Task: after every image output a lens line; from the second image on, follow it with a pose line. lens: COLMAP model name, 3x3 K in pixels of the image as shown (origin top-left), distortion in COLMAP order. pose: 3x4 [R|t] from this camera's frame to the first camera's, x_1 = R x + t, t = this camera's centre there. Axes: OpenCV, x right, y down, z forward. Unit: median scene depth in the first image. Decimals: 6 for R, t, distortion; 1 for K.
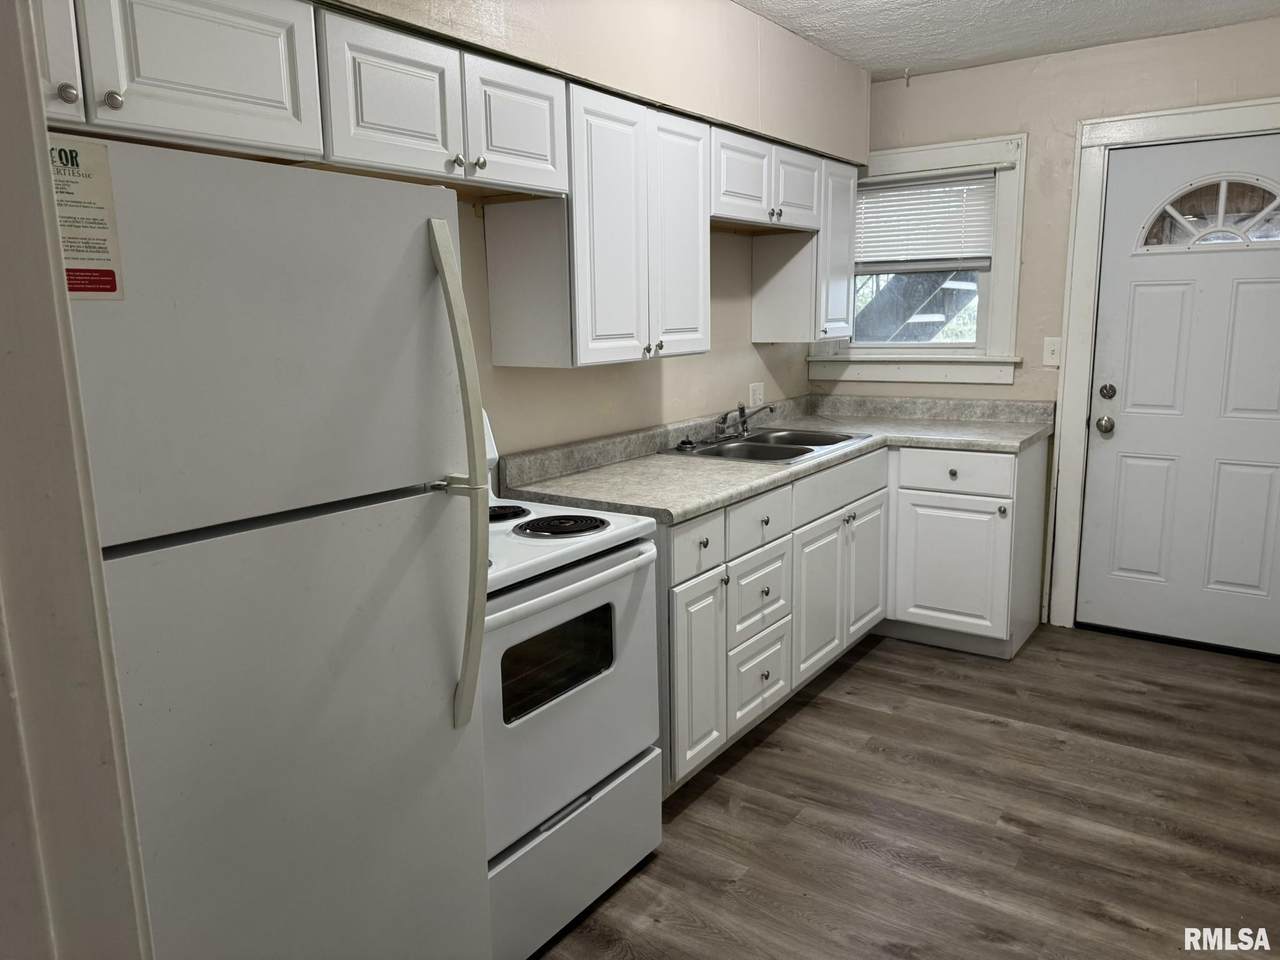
lens RADIAL K [[920.6, 0, 640.0], [0, 920.6, 480.0], [0, 0, 1]] dist [0.107880, -0.136676]
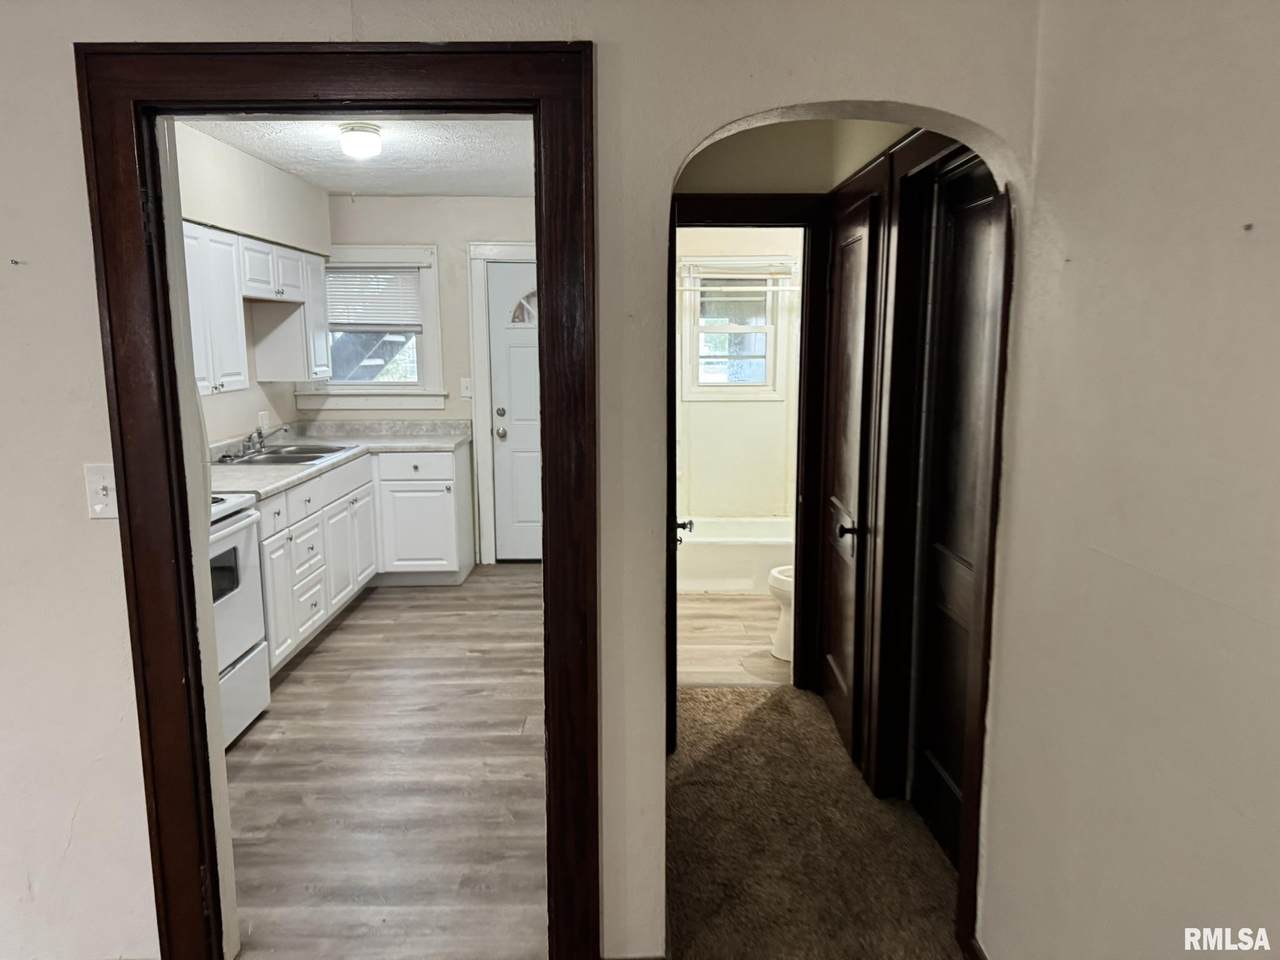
lens RADIAL K [[920.6, 0, 640.0], [0, 920.6, 480.0], [0, 0, 1]] dist [0.107880, -0.136676]
pose [[0.817715, -0.071711, 0.571139, -0.242811], [0.092260, 0.995710, -0.007073, 0.060785], [-0.568181, 0.058477, 0.820823, -0.474990]]
